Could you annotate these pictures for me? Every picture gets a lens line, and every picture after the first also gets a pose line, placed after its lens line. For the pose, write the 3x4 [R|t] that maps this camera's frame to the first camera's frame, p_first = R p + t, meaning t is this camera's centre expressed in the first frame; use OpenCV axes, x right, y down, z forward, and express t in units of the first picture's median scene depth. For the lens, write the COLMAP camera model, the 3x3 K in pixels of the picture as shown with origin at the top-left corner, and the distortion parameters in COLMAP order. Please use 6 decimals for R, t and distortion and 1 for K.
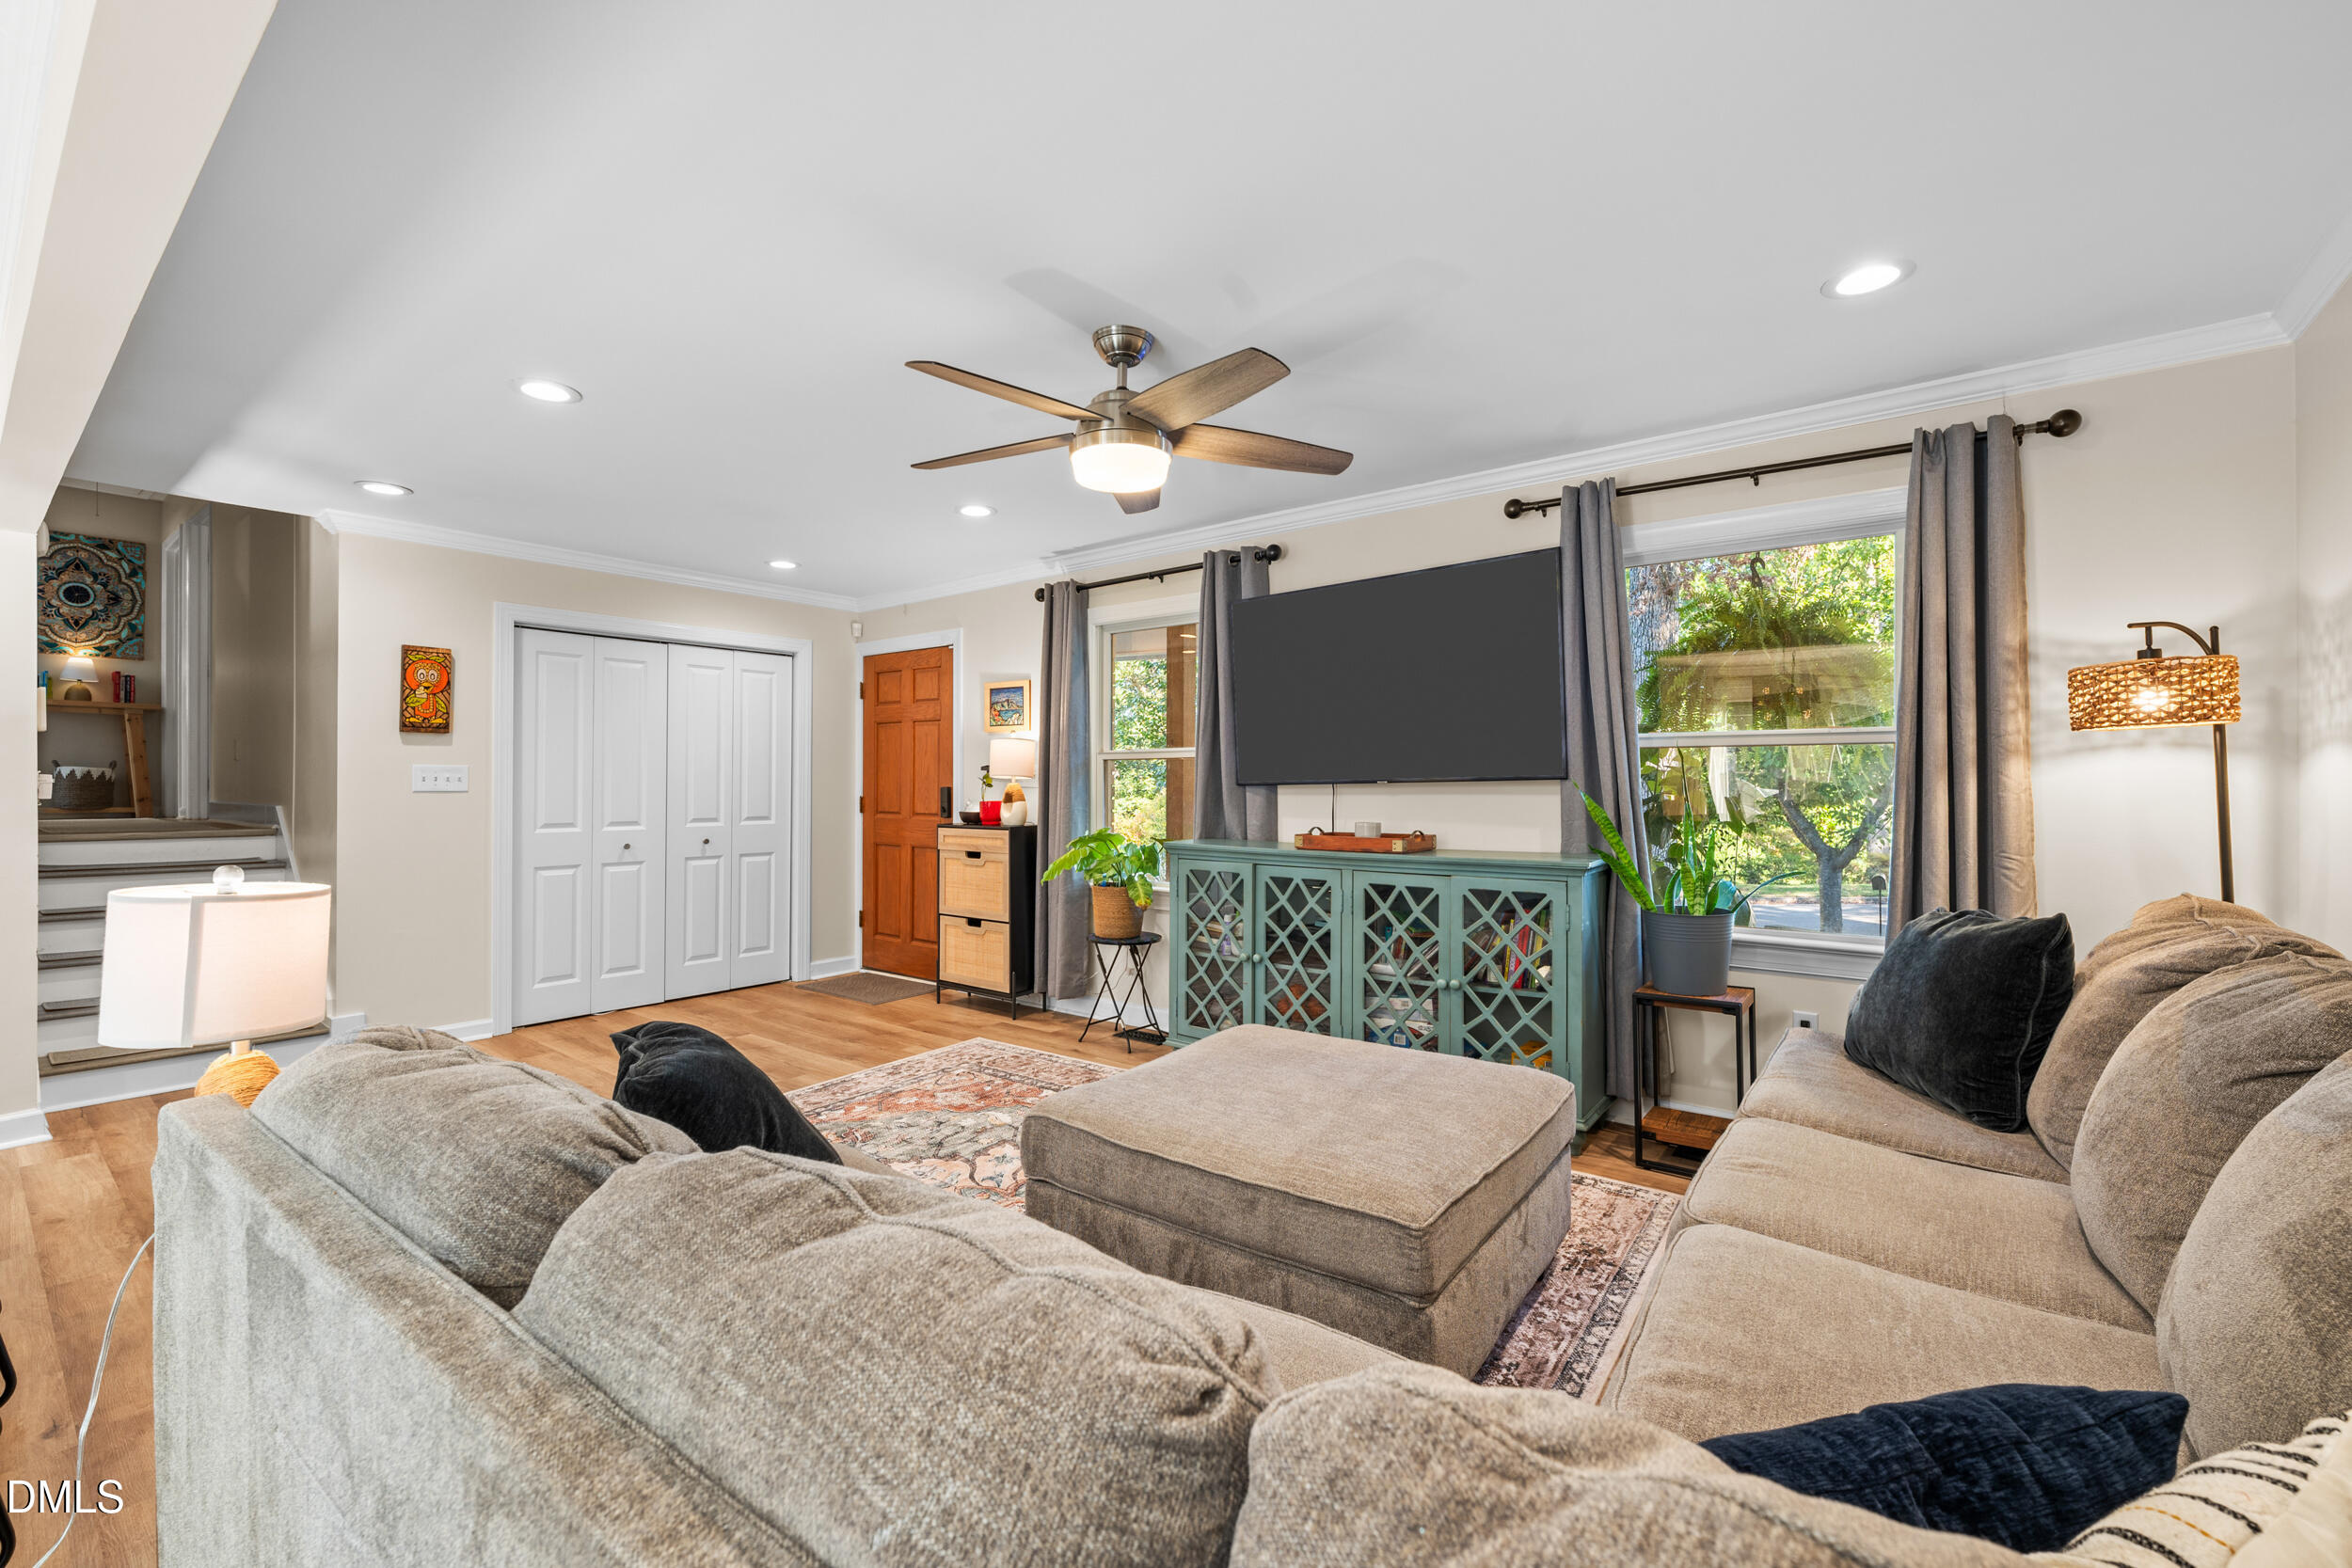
lens RADIAL K [[967.2, 0, 1165.2], [0, 967.2, 768.4], [0, 0, 1]] dist [-0.001143, 0.000454]
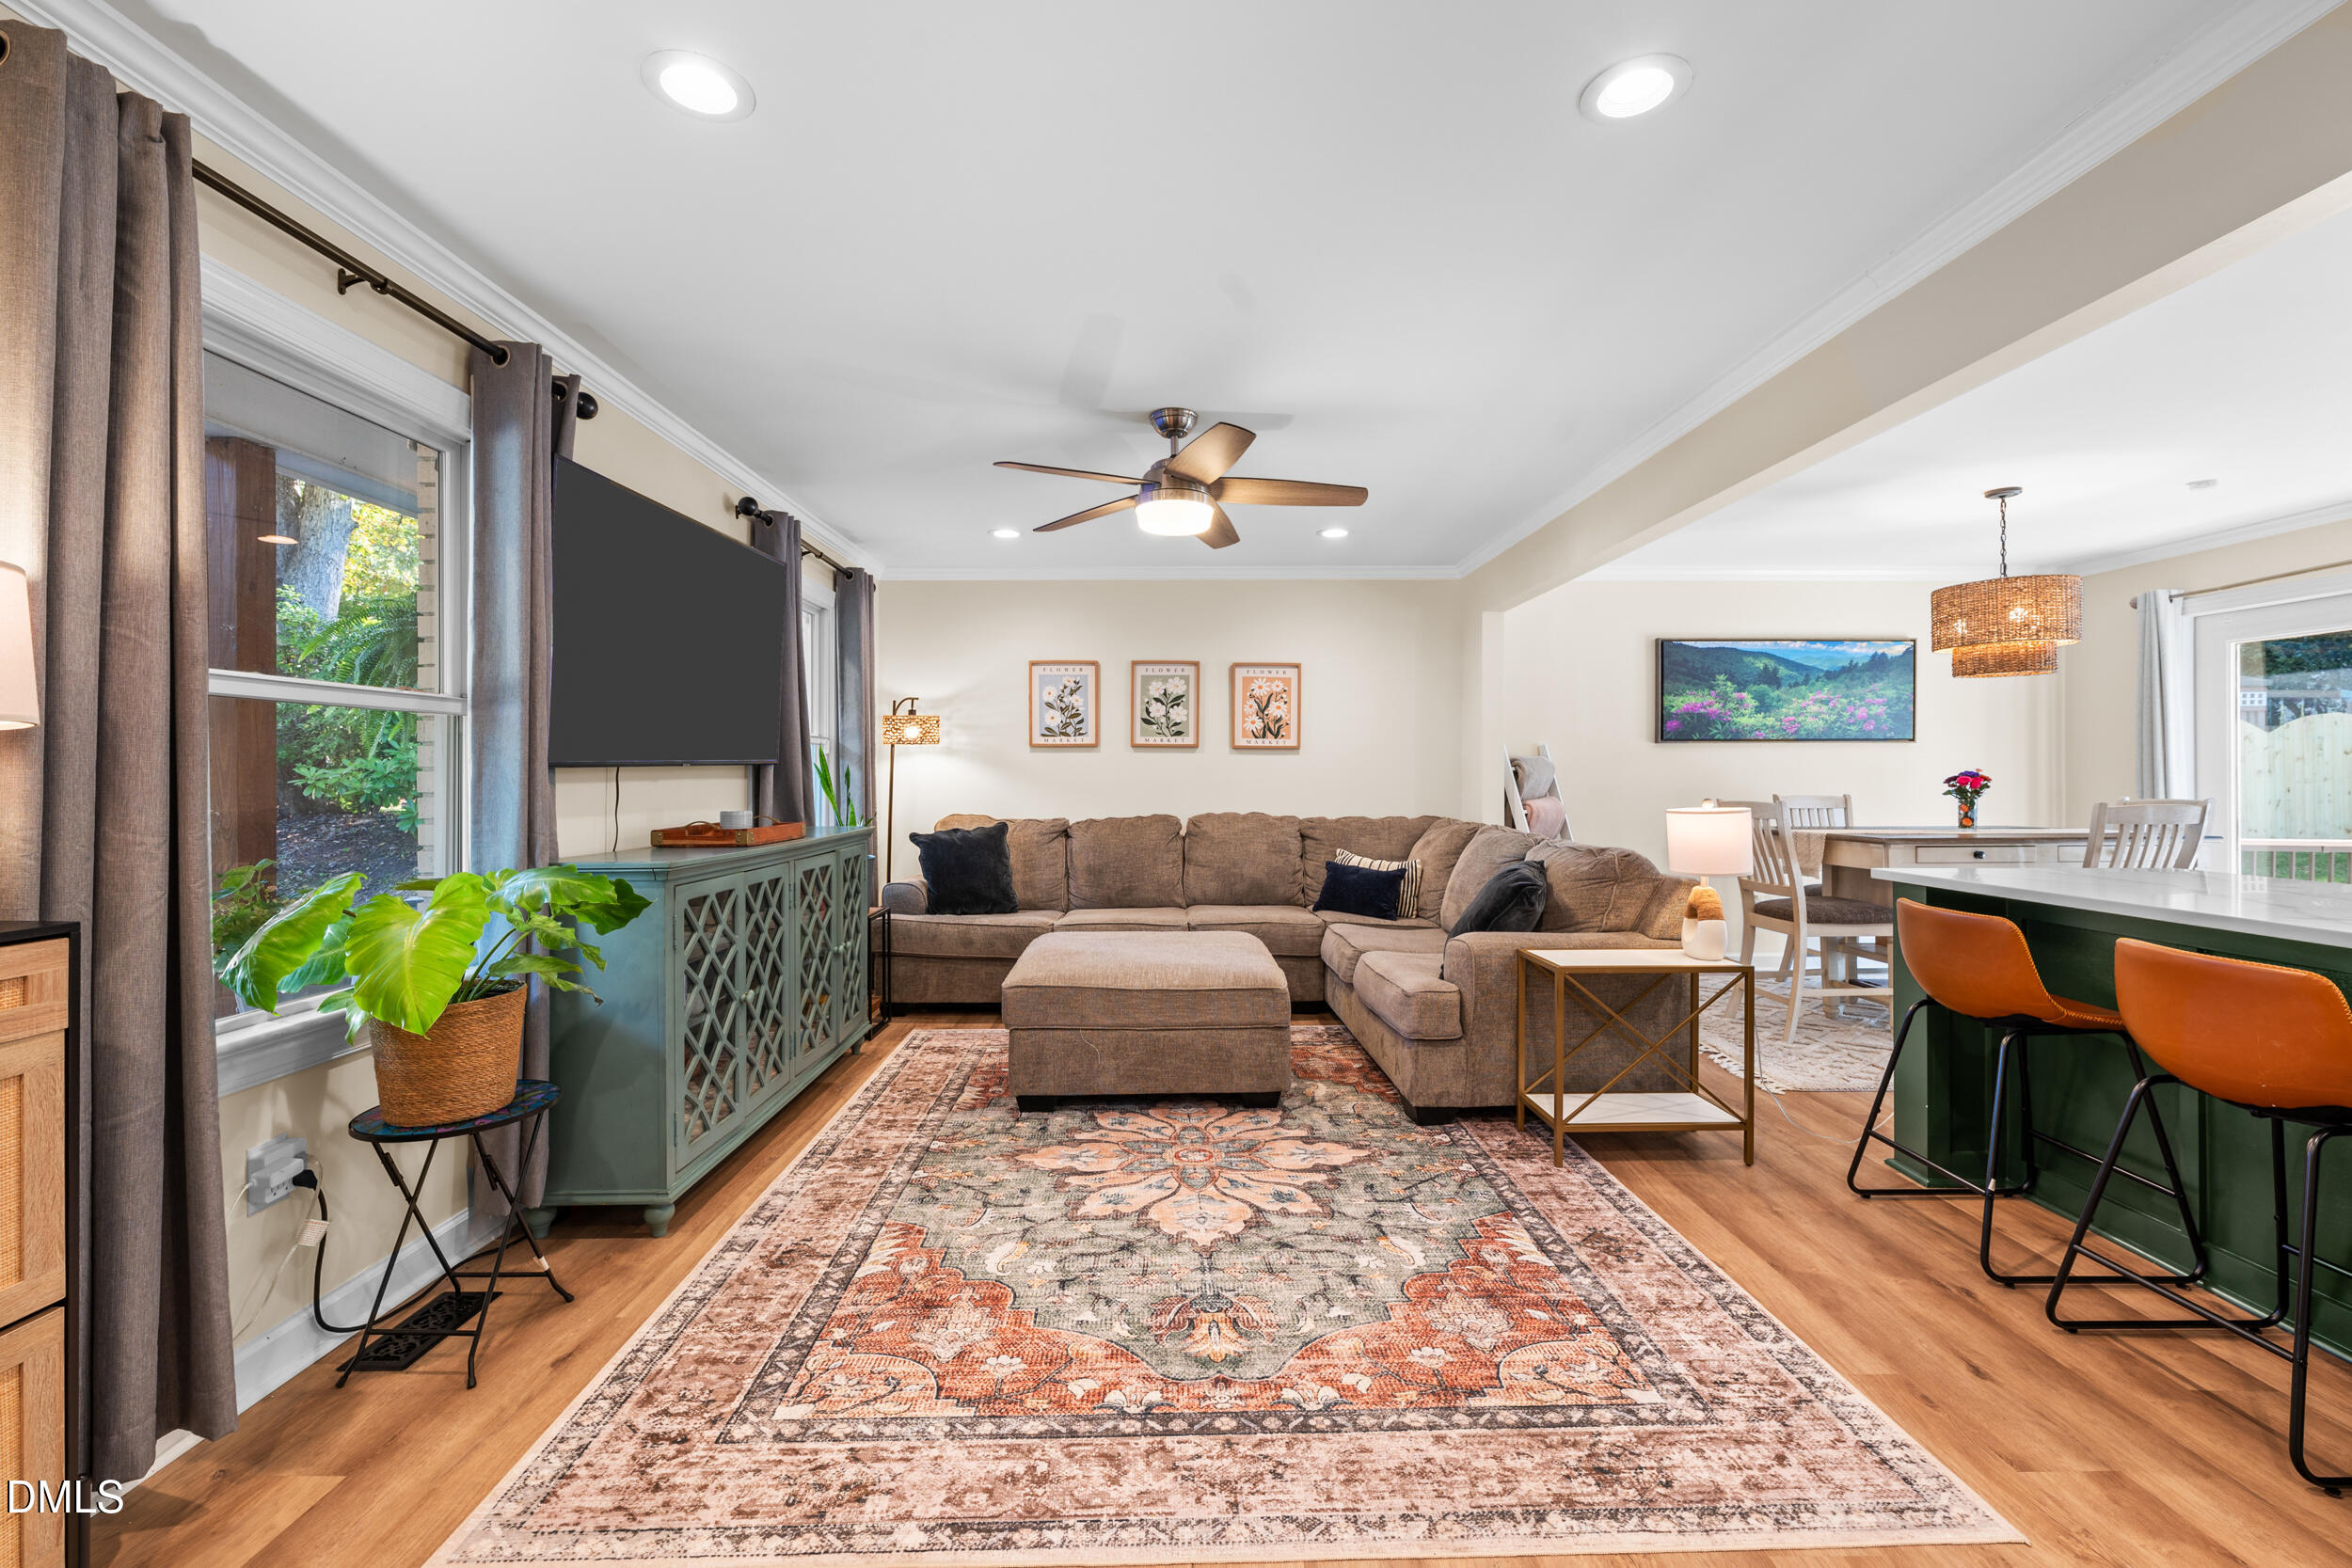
lens RADIAL K [[967.2, 0, 1180.0], [0, 967.2, 775.3], [0, 0, 1]] dist [-0.001143, 0.000454]
pose [[-0.624992, 0.001410, 0.780630, -0.702627], [-0.007399, 0.999943, -0.007731, 0.025927], [-0.780596, -0.010608, -0.624945, 1.200257]]
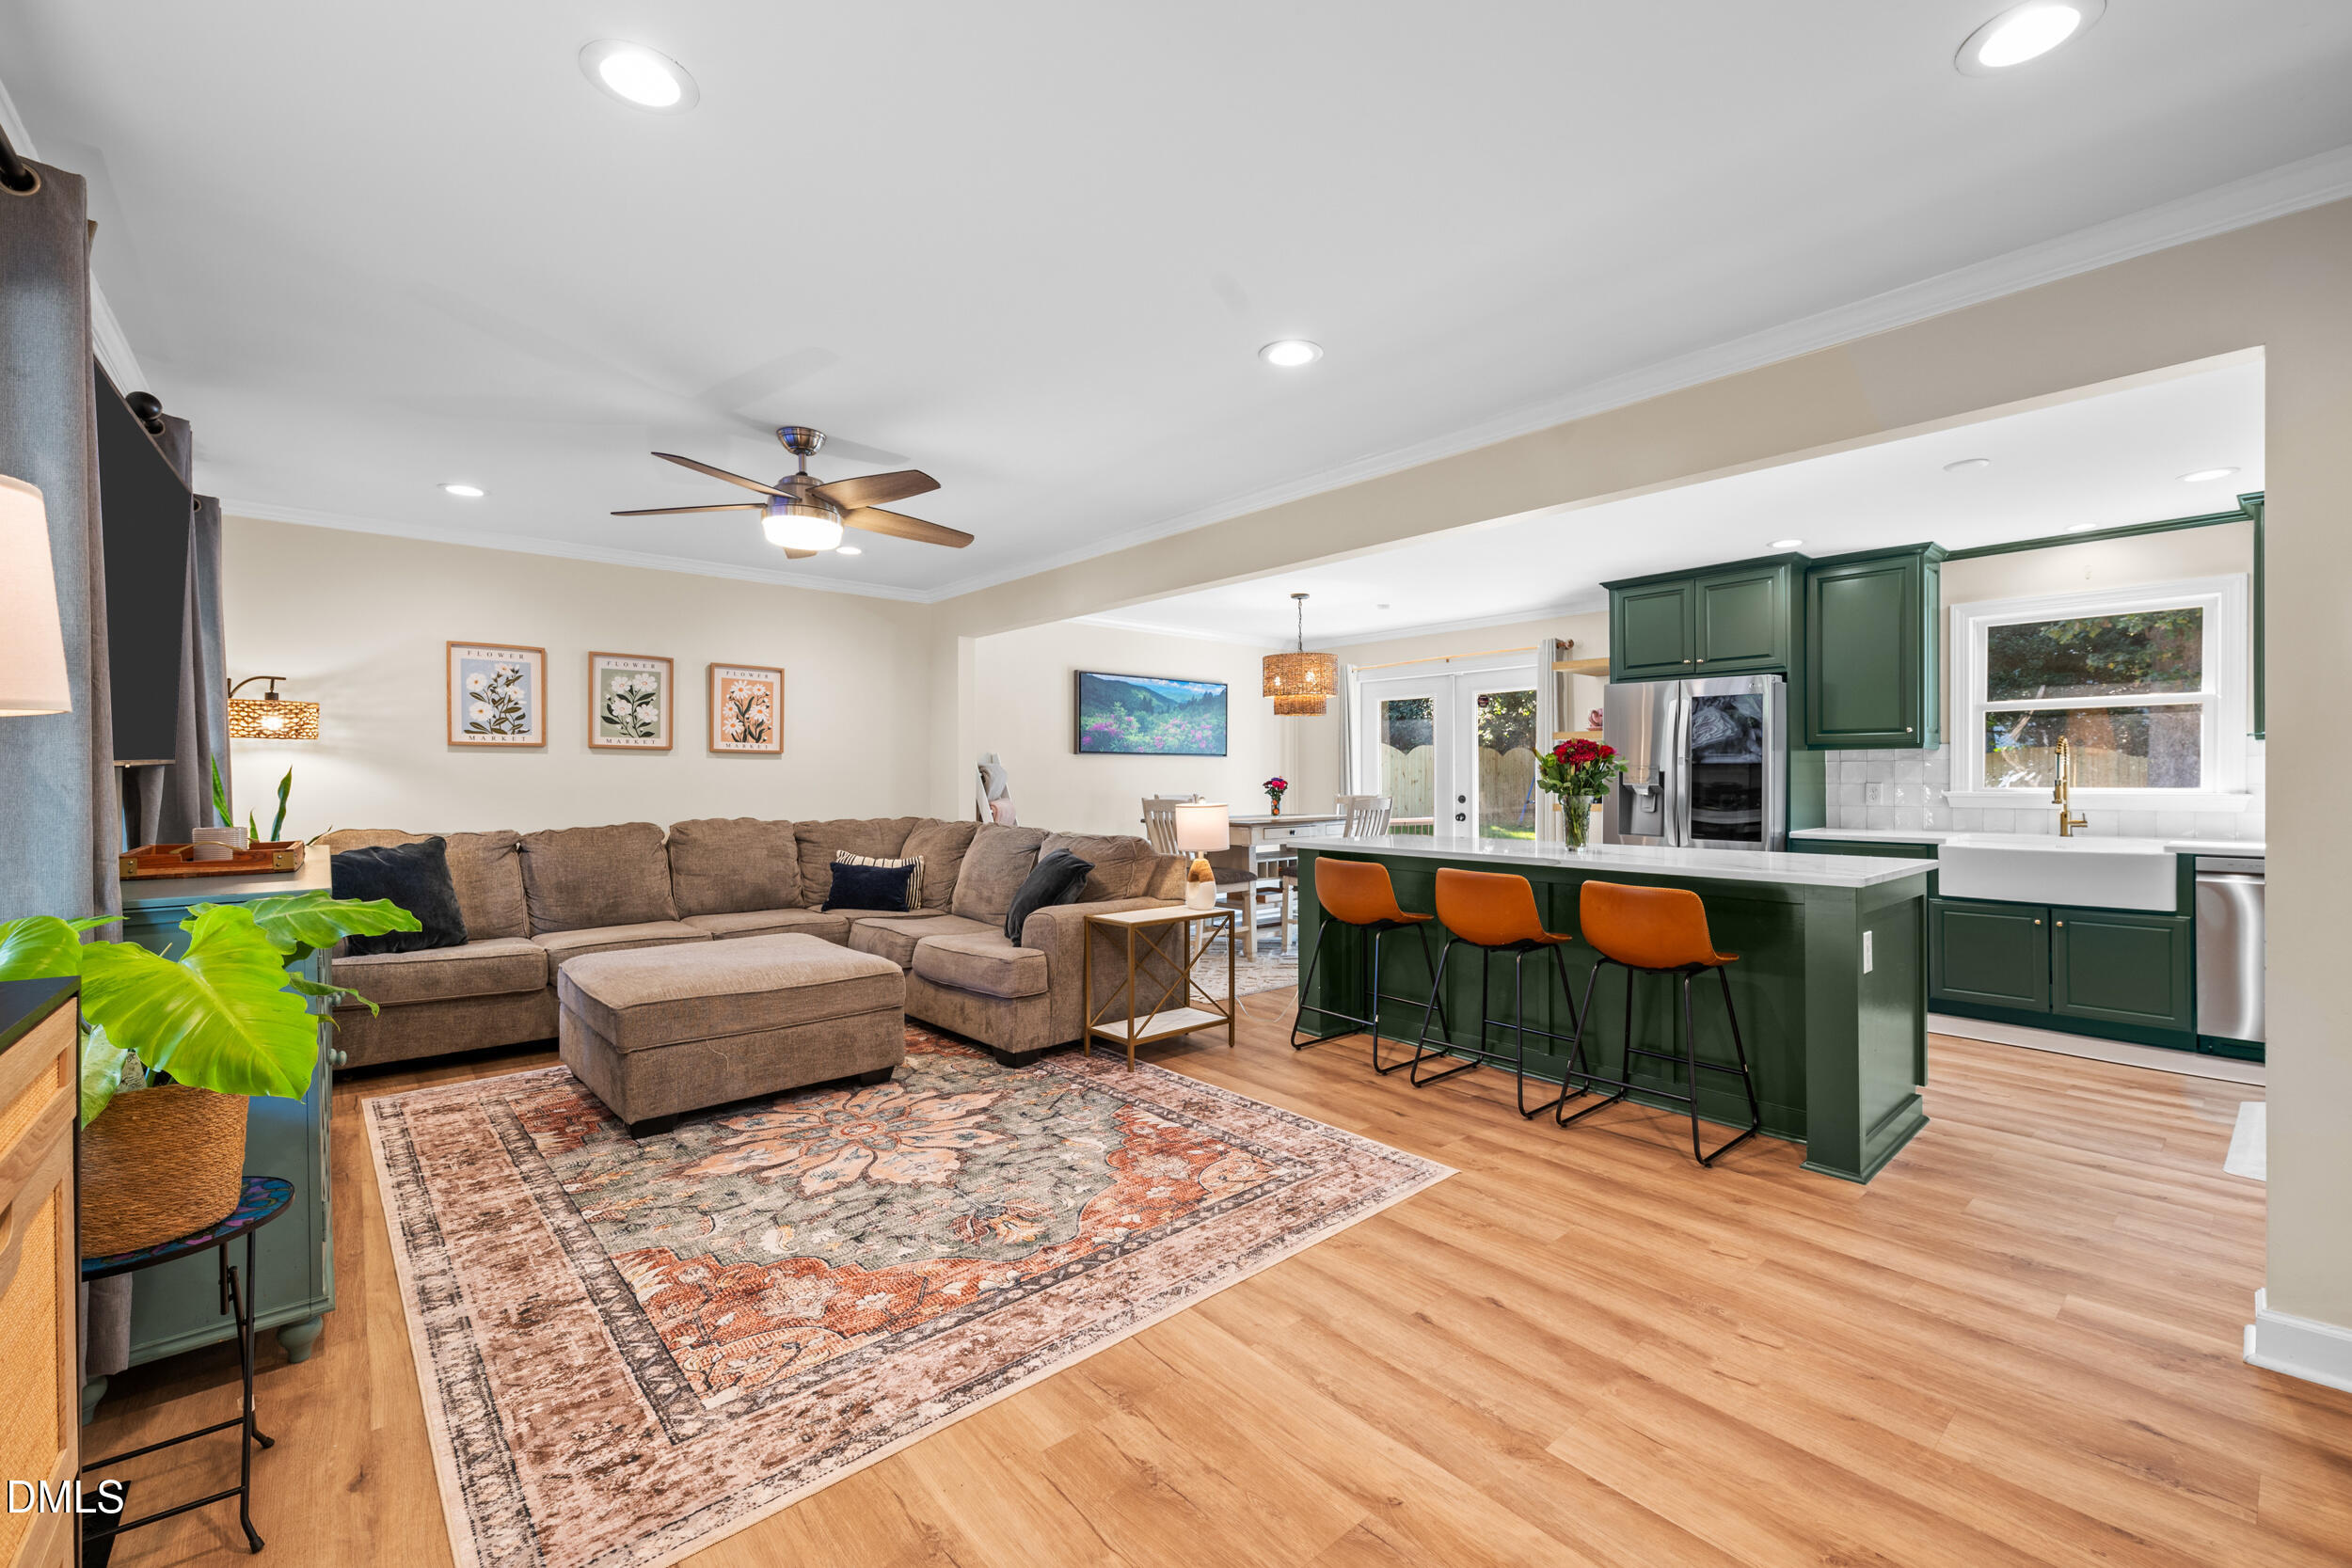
lens RADIAL K [[967.2, 0, 1175.7], [0, 967.2, 786.4], [0, 0, 1]] dist [-0.001143, 0.000454]
pose [[-0.982226, -0.001117, 0.187700, -0.534618], [-0.001844, 0.999991, -0.003700, 0.027394], [-0.187694, -0.003981, -0.982219, 1.481876]]
